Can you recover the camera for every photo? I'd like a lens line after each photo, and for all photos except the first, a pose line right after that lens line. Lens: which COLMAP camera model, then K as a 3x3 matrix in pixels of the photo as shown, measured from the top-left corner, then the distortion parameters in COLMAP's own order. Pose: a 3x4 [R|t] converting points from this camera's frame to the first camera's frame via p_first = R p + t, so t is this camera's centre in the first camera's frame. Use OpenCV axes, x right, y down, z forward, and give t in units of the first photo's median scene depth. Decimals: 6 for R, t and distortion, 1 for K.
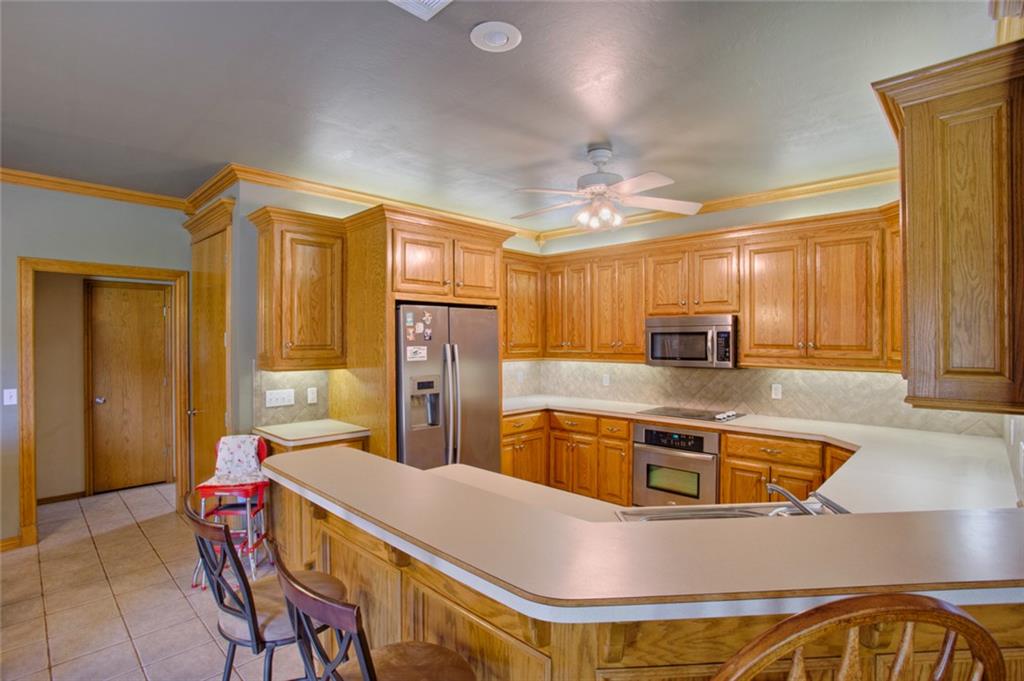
lens RADIAL K [[502.8, 0, 513.9], [0, 502.8, 343.1], [0, 0, 1]] dist [-0.037119, 0.011957]
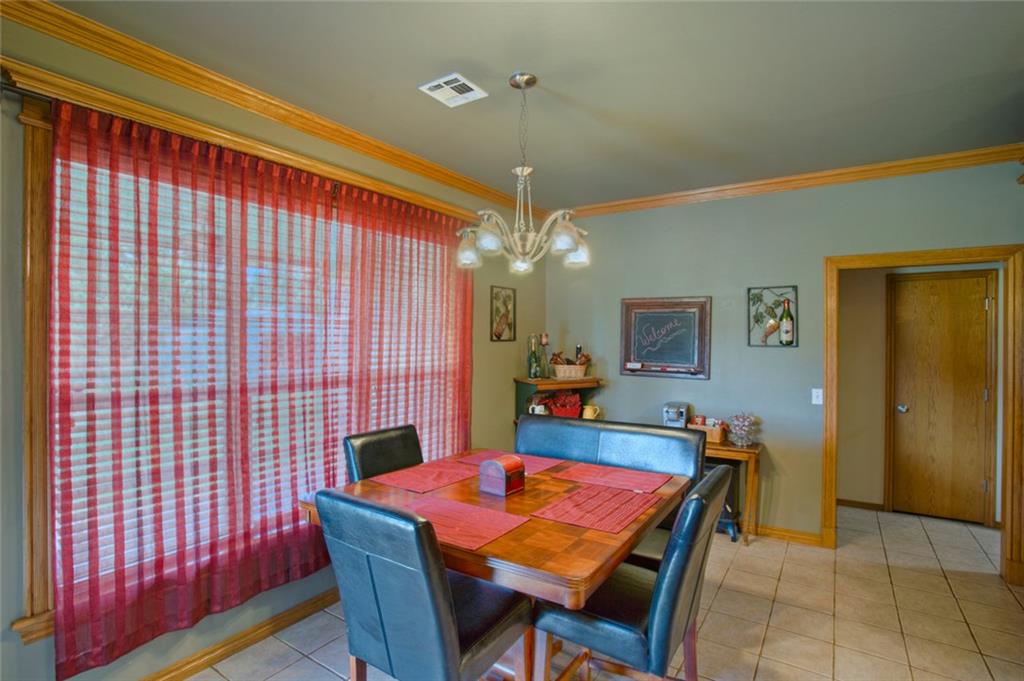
lens RADIAL K [[502.8, 0, 511.2], [0, 502.8, 341.7], [0, 0, 1]] dist [-0.037119, 0.011957]
pose [[0.196024, 0.008356, -0.980563, -0.135646], [-0.009235, 0.999935, 0.006675, -0.005397], [0.980556, 0.007747, 0.196089, 0.166820]]
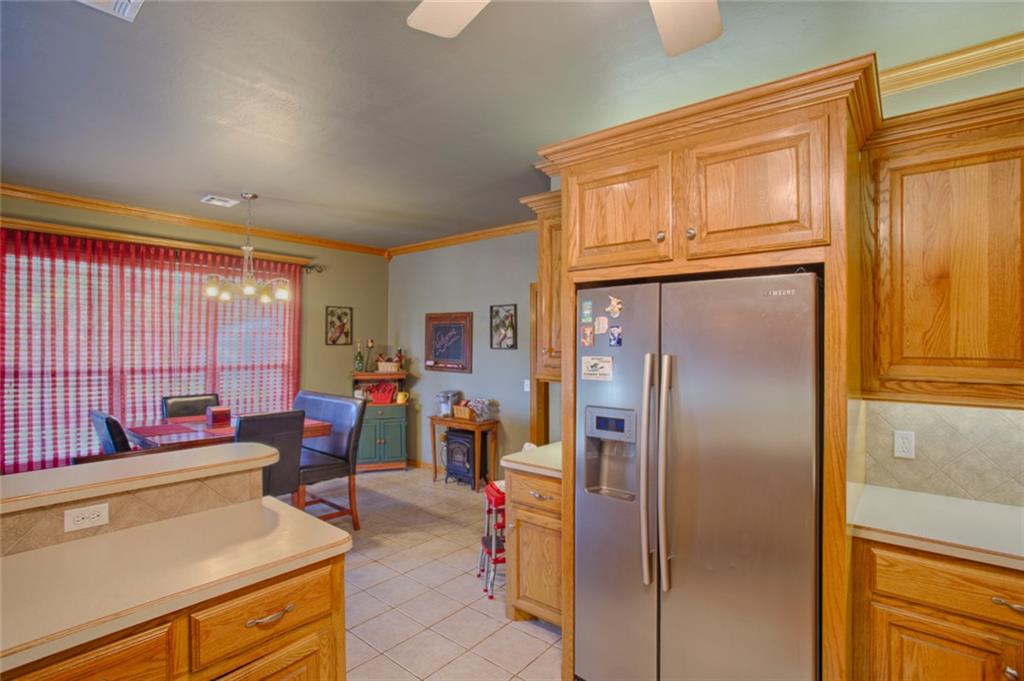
lens RADIAL K [[502.8, 0, 502.6], [0, 502.8, 326.8], [0, 0, 1]] dist [-0.037119, 0.011957]
pose [[0.086155, -0.033521, -0.995718, 0.335498], [-0.008432, 0.999373, -0.034374, -0.006086], [0.996246, 0.011357, 0.085819, 0.706779]]
